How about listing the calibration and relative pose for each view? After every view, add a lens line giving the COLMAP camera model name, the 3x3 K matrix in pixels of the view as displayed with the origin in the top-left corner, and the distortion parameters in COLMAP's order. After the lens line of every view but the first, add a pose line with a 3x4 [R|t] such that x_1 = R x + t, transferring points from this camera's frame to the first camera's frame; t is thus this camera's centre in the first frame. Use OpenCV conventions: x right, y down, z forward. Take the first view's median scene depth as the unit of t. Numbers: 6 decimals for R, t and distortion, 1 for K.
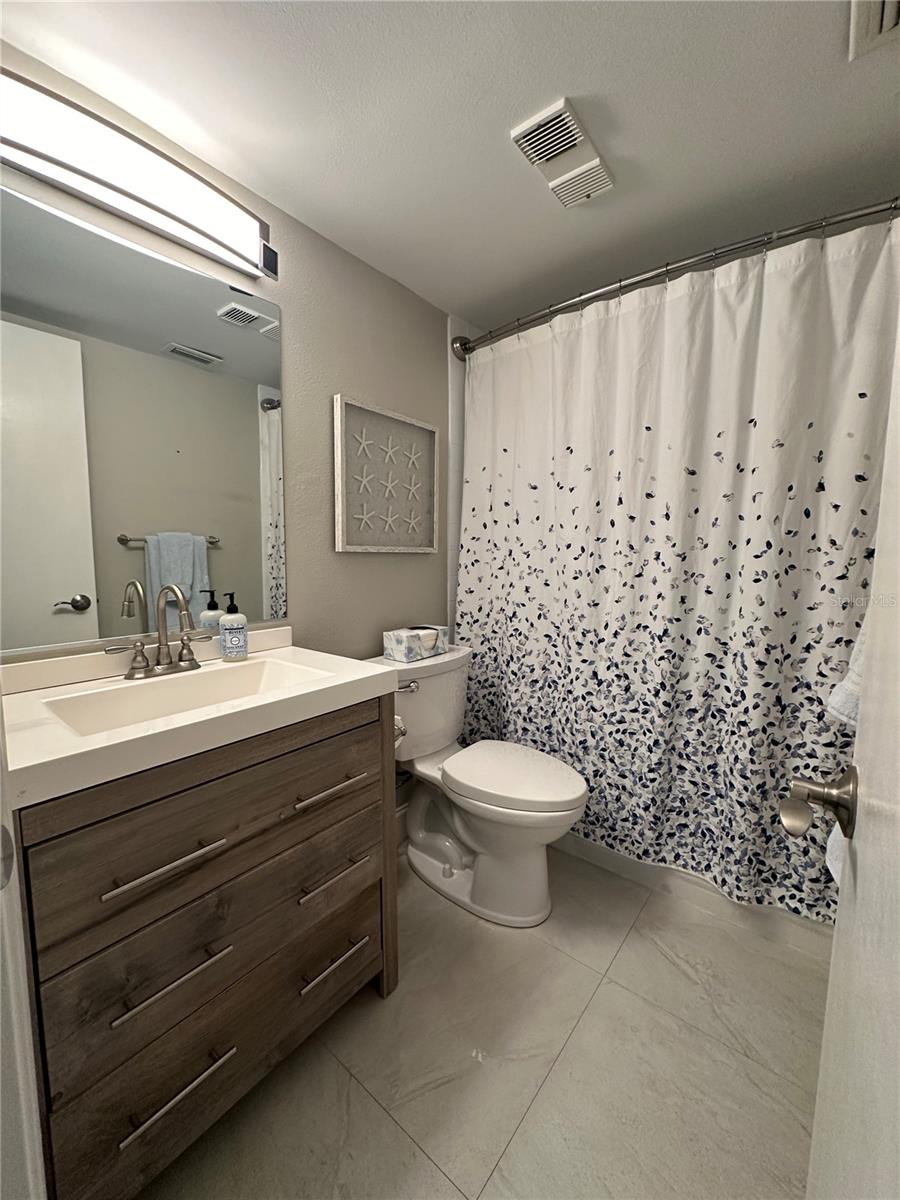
lens RADIAL K [[477.6, 0, 450.4], [0, 477.6, 597.8], [0, 0, 1]] dist [0.001446, 0.000115]
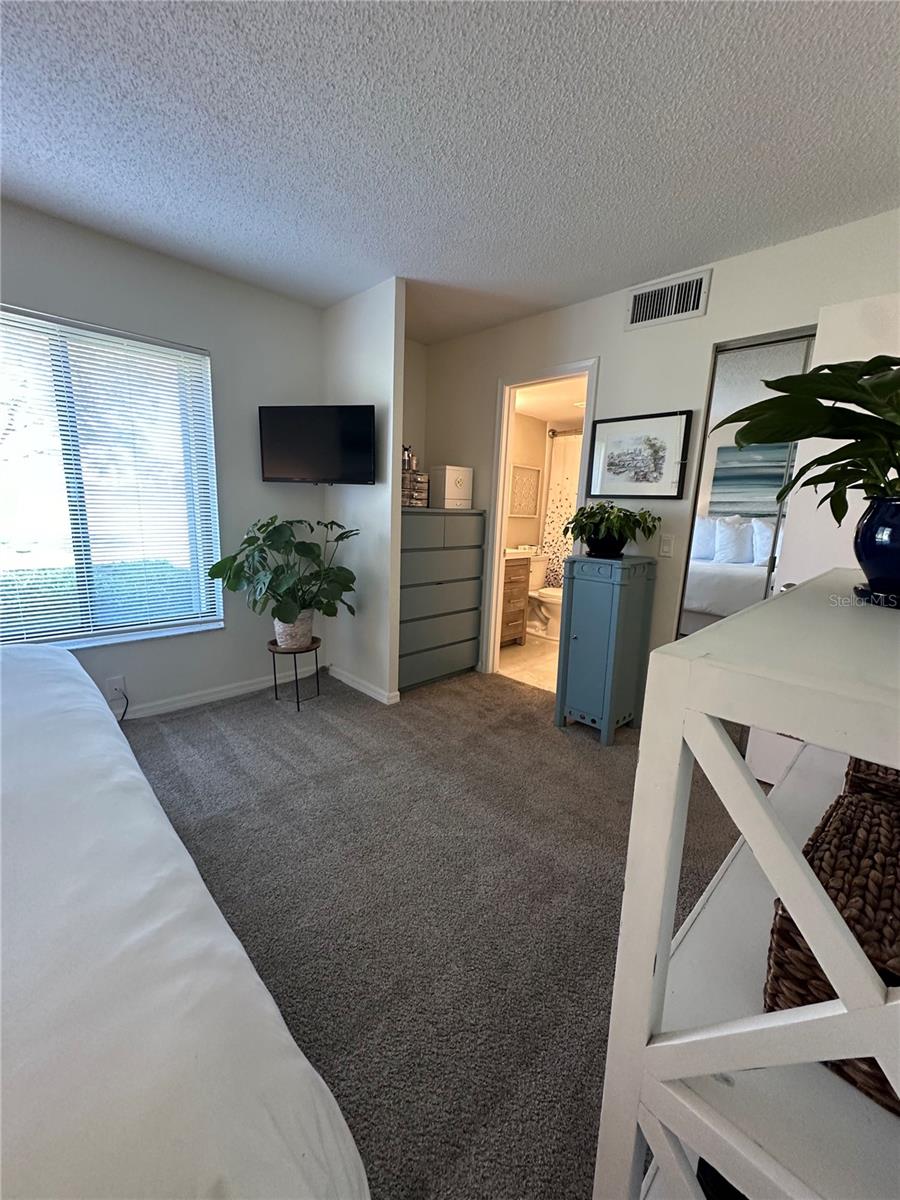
lens RADIAL K [[477.6, 0, 451.2], [0, 477.6, 602.0], [0, 0, 1]] dist [0.001446, 0.000115]
pose [[0.993357, 0.052557, -0.102374, -0.198769], [-0.043056, 0.994743, 0.092907, 0.135976], [0.106719, -0.087882, 0.990398, -1.596720]]
